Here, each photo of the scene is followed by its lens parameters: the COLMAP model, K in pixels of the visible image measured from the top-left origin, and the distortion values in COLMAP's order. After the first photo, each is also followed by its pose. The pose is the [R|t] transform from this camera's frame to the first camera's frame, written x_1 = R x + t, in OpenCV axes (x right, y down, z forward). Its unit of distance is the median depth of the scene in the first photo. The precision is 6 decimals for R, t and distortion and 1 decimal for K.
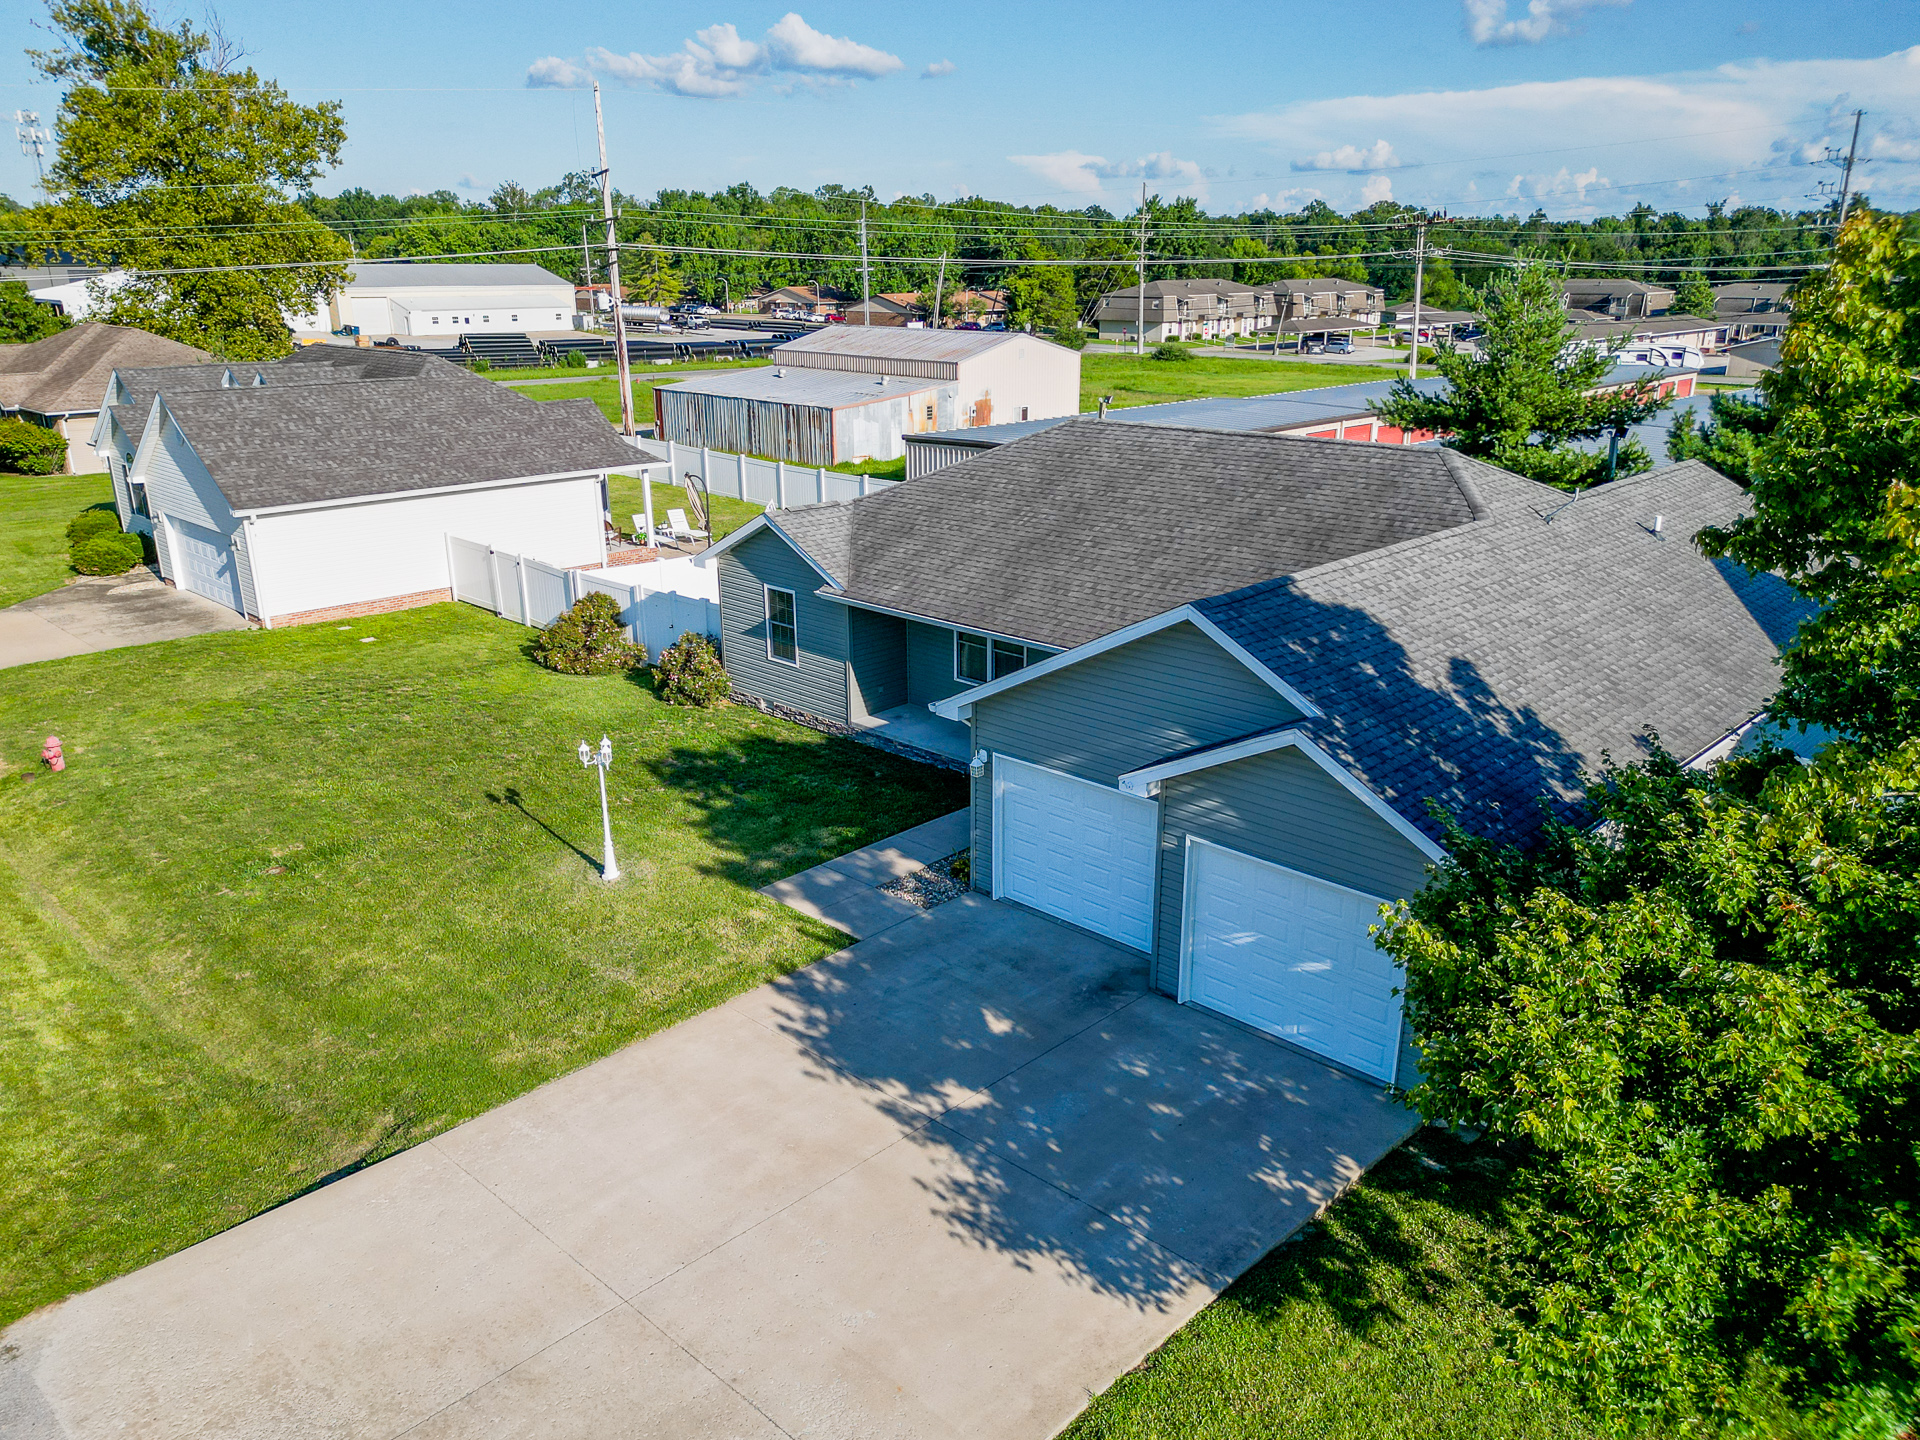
lens RADIAL K [[1408.2, 0, 994.7], [0, 1408.2, 726.5], [0, 0, 1]] dist [0.078687, -0.076016]
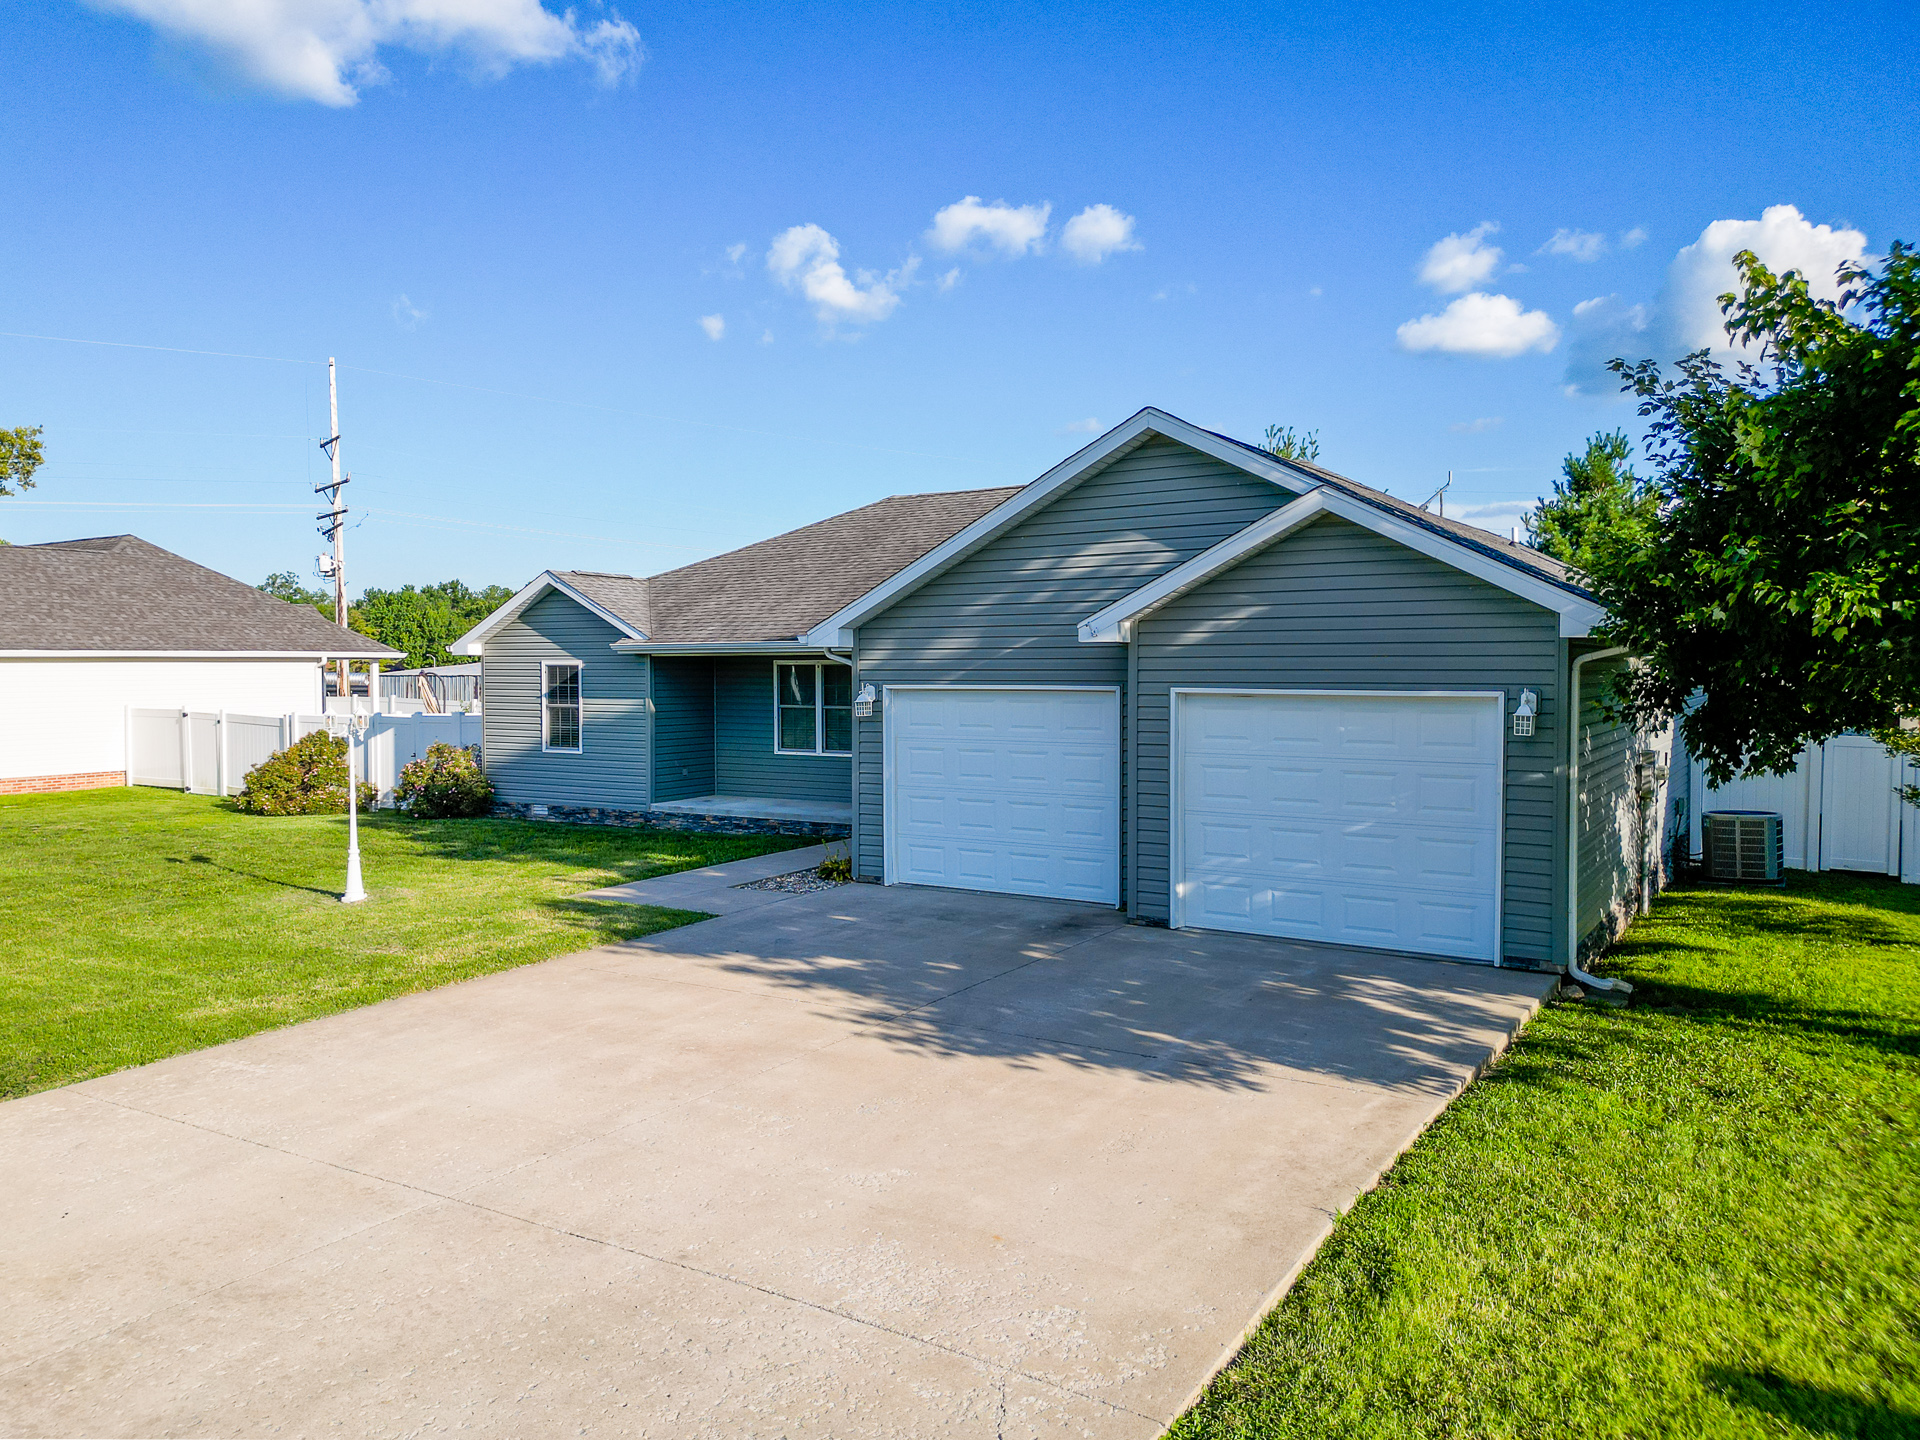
lens RADIAL K [[1352.7, 0, 955.4], [0, 1352.7, 721.3], [0, 0, 1]] dist [0.057991, -0.055167]
pose [[0.981856, -0.011403, 0.189283, -0.115360], [0.062803, 0.961410, -0.267856, 0.266908], [-0.178924, 0.274884, 0.944683, 0.295152]]
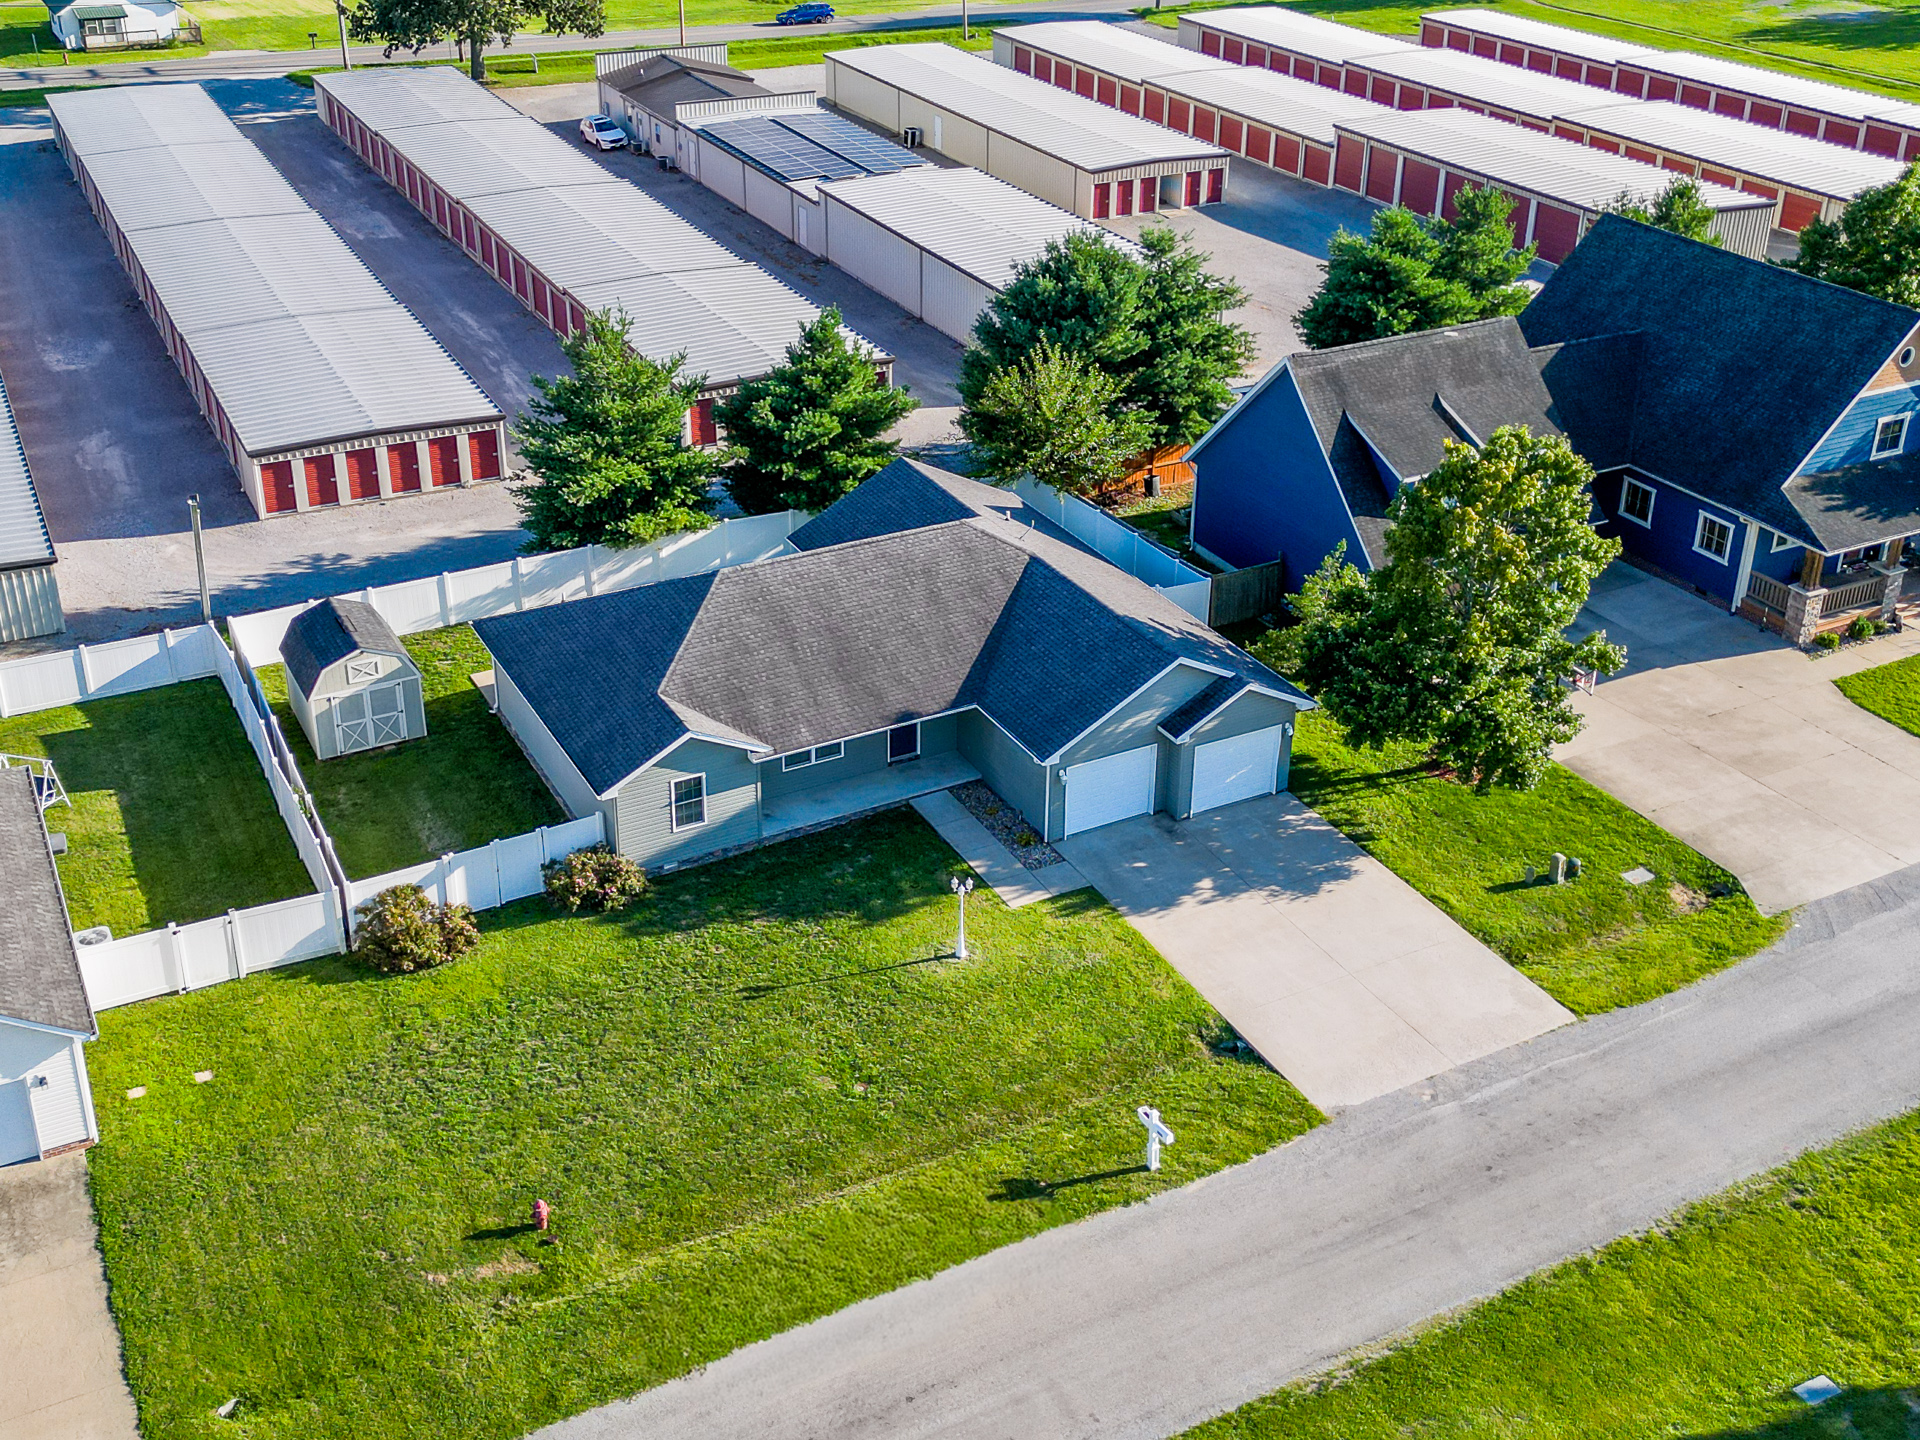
lens RADIAL K [[2055.5, 0, 871.4], [0, 2055.5, 567.2], [0, 0, 1]] dist [0.066245, -0.024447]
pose [[0.348310, -0.401275, 0.847147, -2.559842], [0.301069, 0.903748, 0.304299, -1.263707], [-0.887715, 0.149059, 0.435596, -0.026200]]
